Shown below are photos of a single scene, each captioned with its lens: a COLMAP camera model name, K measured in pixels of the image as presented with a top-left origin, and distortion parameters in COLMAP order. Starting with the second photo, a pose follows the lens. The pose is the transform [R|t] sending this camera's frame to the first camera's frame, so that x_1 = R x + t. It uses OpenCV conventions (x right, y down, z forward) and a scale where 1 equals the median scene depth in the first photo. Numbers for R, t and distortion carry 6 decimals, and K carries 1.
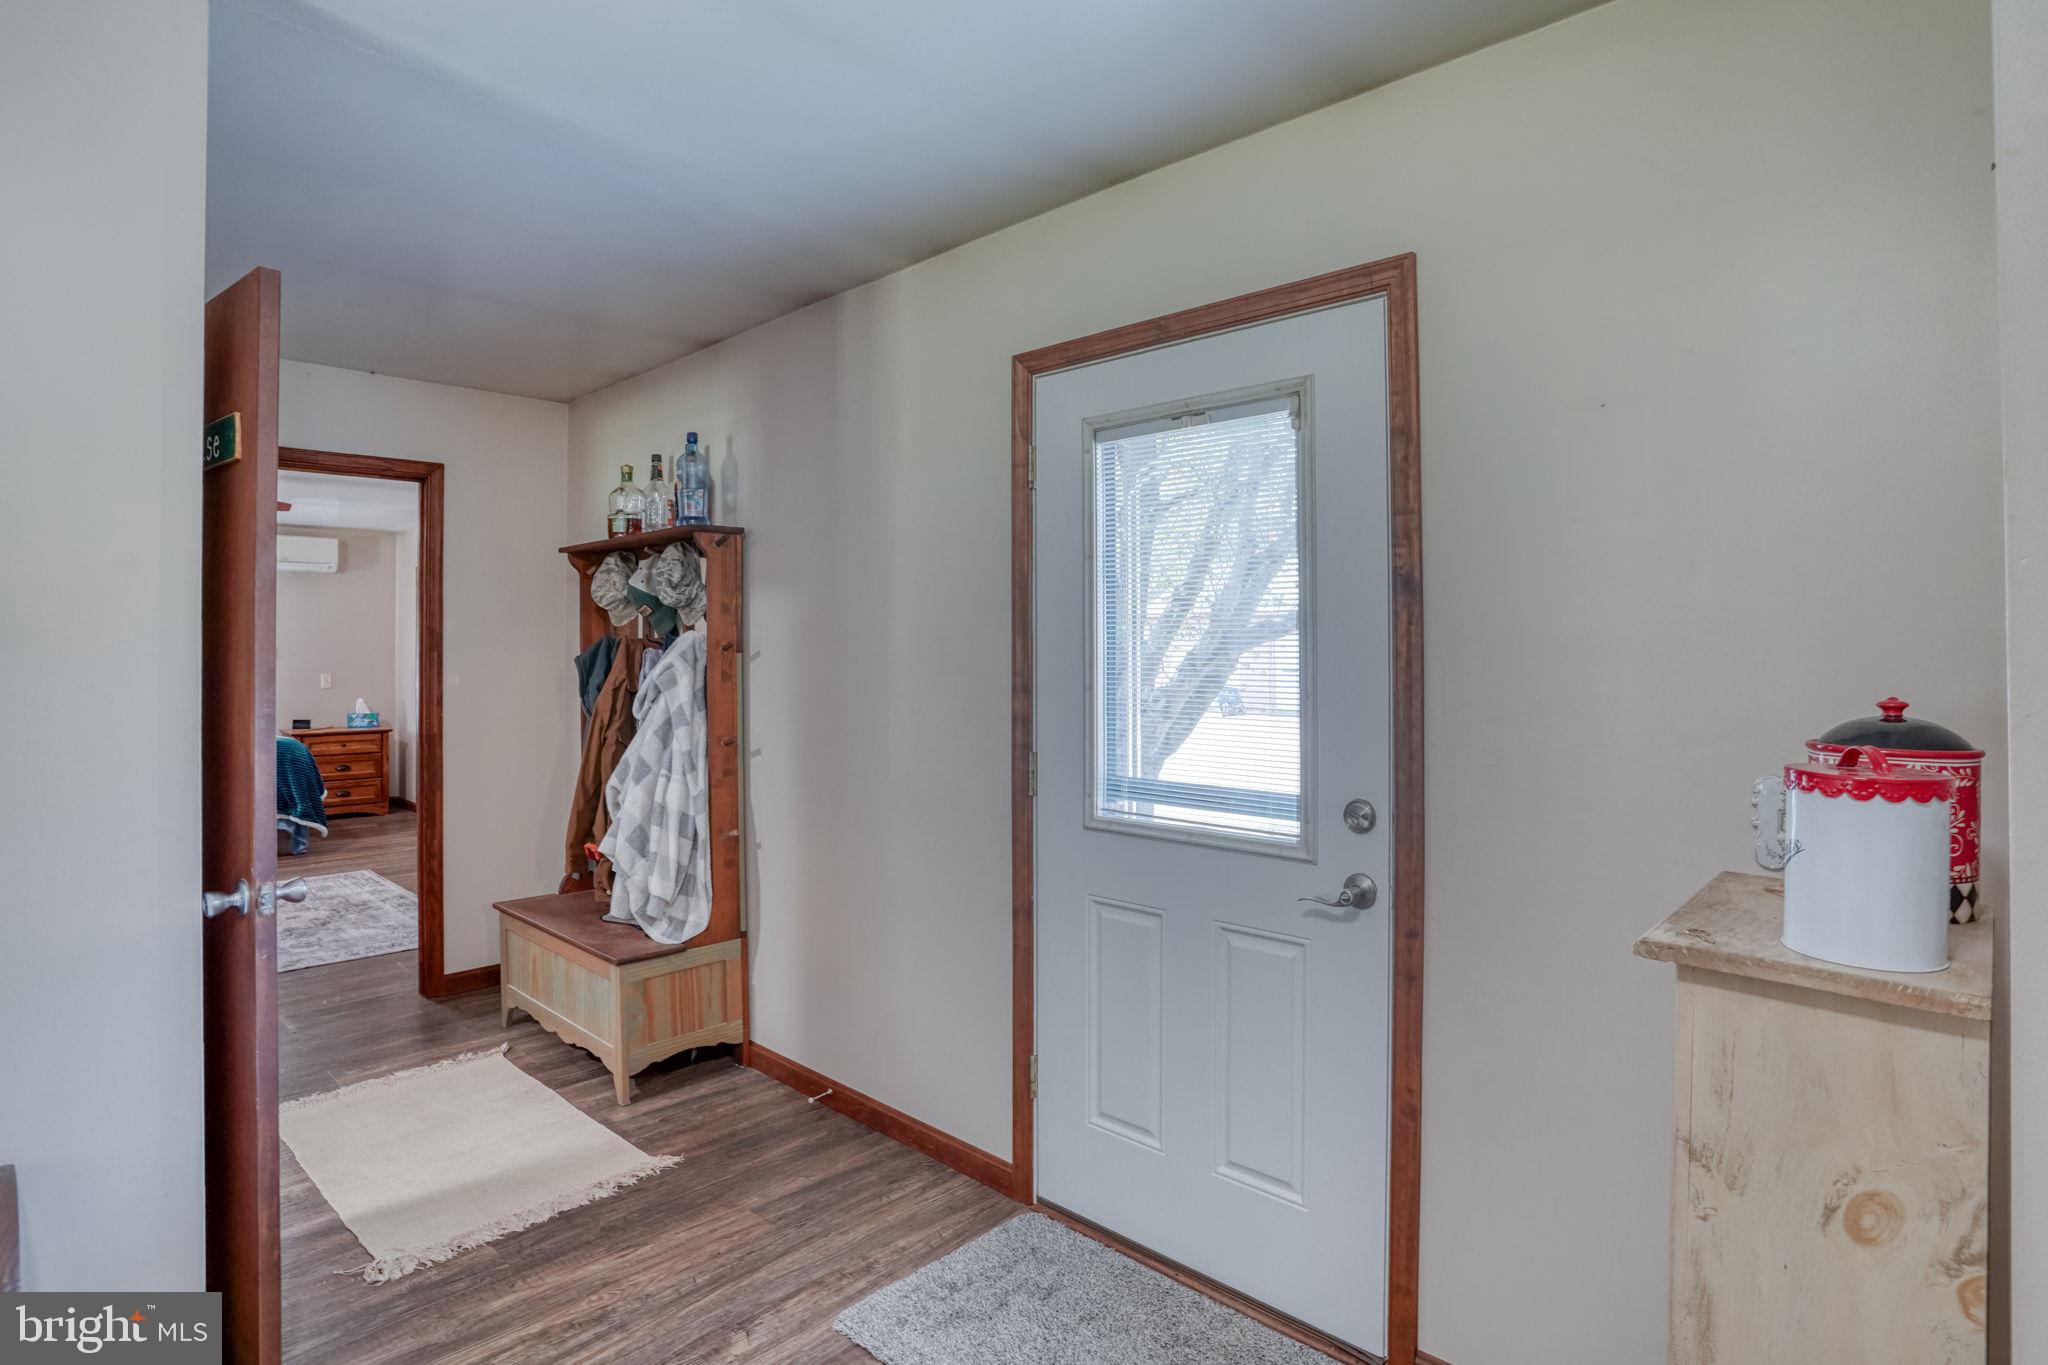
lens RADIAL K [[1137.2, 0, 1015.1], [0, 1137.2, 641.3], [0, 0, 1]] dist [-0.114465, 0.064321]
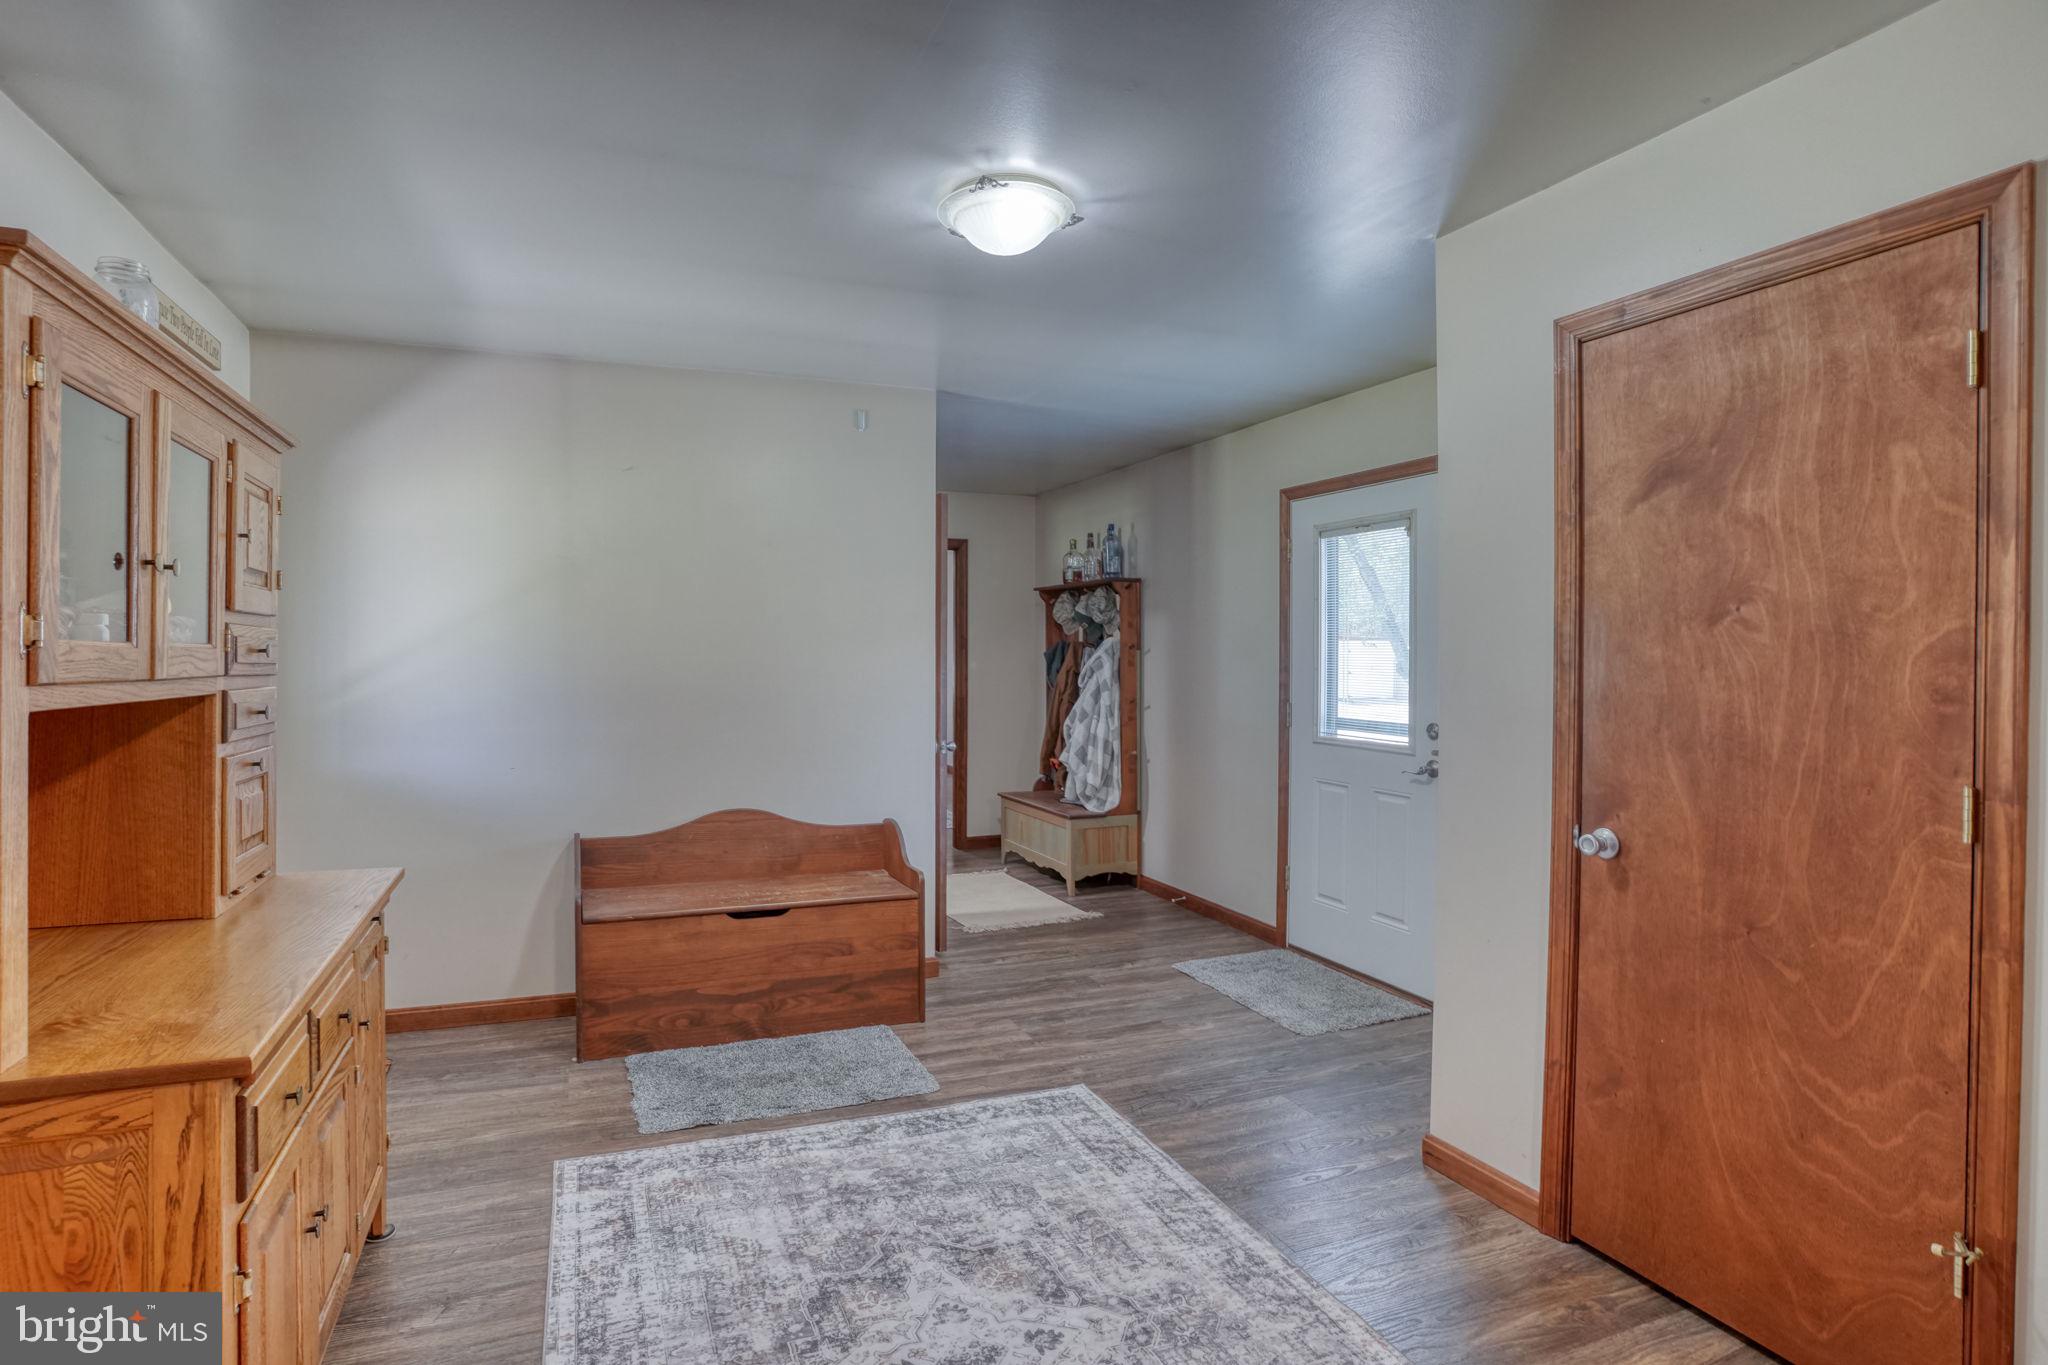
lens RADIAL K [[998.2, 0, 1006.7], [0, 998.2, 685.6], [0, 0, 1]] dist [-0.078973, 0.037450]
pose [[0.928567, 0.014539, -0.370880, 0.139918], [0.001695, 0.999056, 0.043408, -0.002104], [0.371161, -0.040936, 0.927666, -0.509060]]
